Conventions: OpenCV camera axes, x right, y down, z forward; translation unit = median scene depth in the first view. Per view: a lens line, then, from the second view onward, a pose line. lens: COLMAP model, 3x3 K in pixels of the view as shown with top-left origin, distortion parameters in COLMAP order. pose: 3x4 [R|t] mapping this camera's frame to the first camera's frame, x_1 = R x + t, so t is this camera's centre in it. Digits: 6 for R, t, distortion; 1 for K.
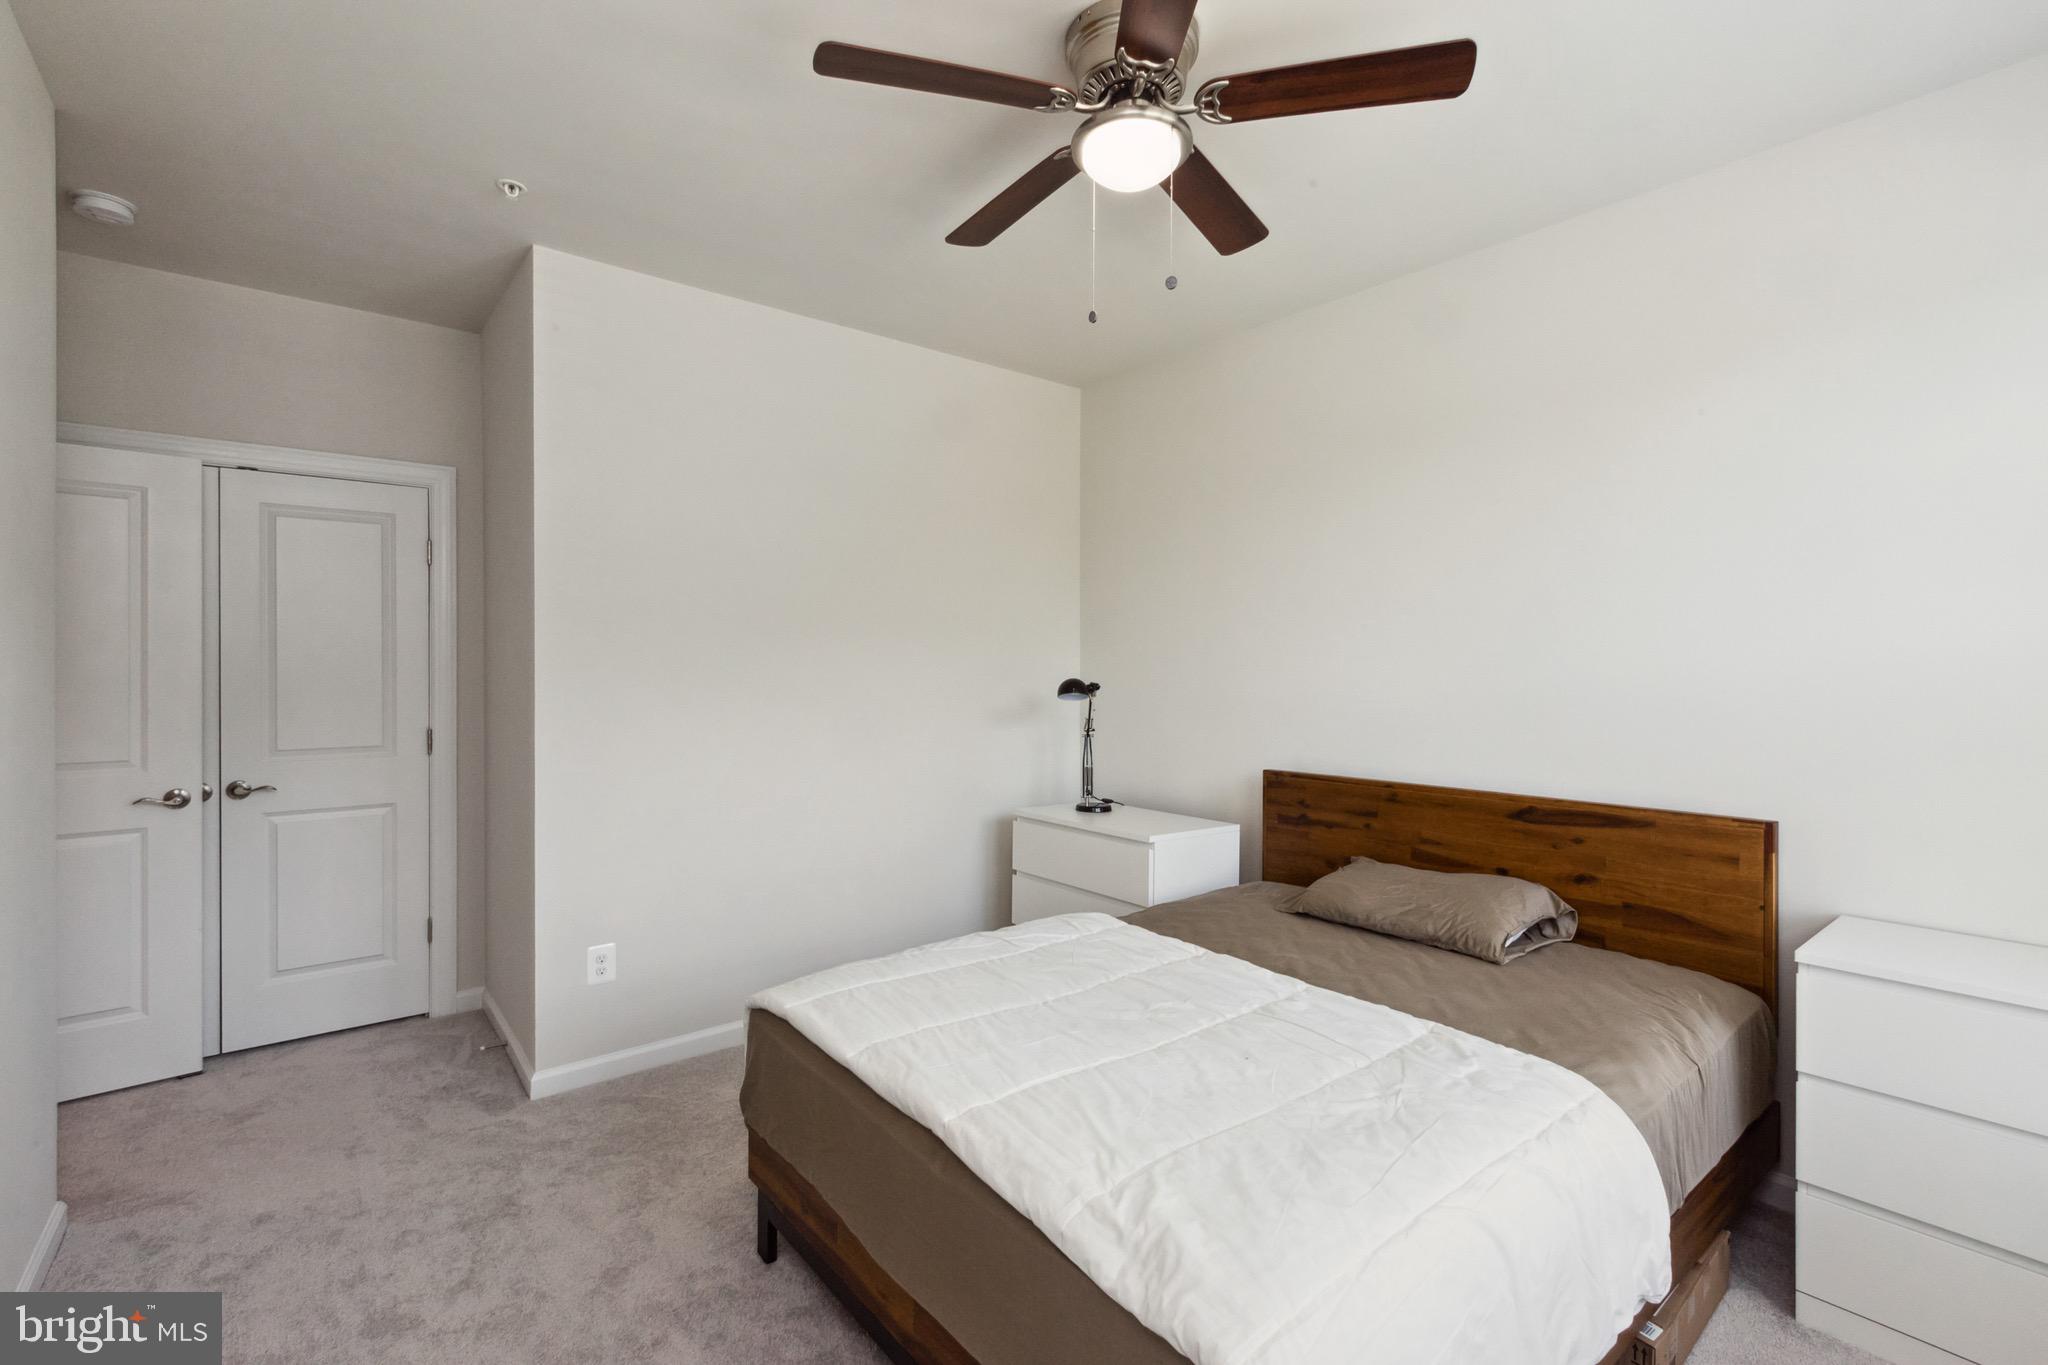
lens RADIAL K [[916.4, 0, 1028.9], [0, 916.4, 673.9], [0, 0, 1]] dist [0.007433, -0.003061]
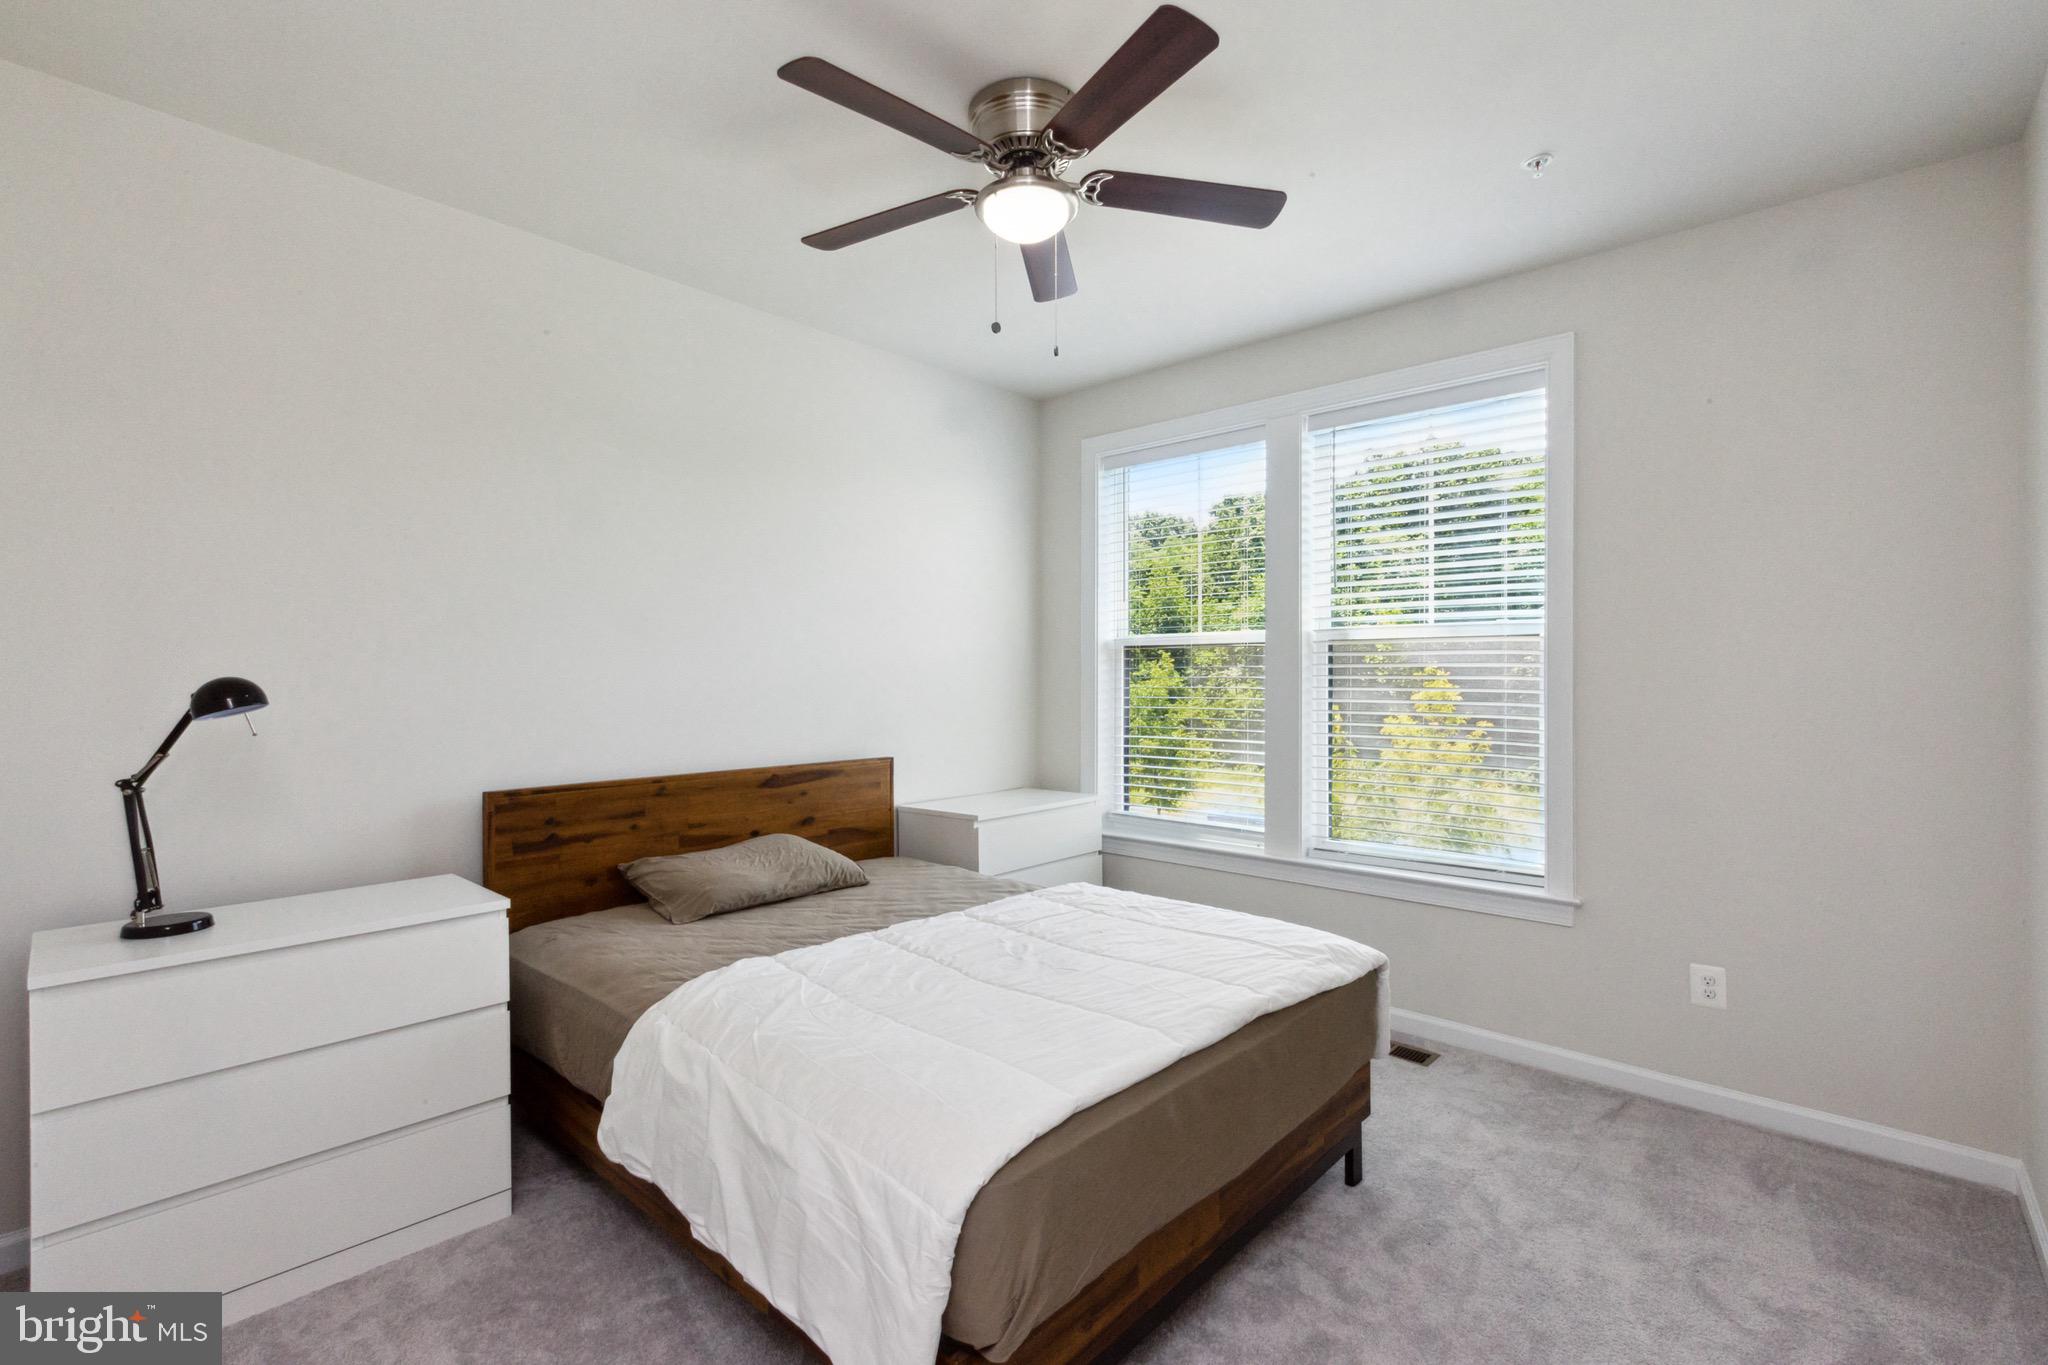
lens RADIAL K [[916.4, 0, 1027.0], [0, 916.4, 681.2], [0, 0, 1]] dist [0.007433, -0.003061]
pose [[-0.144544, -0.007230, 0.989472, -0.680603], [0.007832, 0.999934, 0.008451, 0.008015], [-0.989467, 0.008971, -0.144478, 0.770911]]
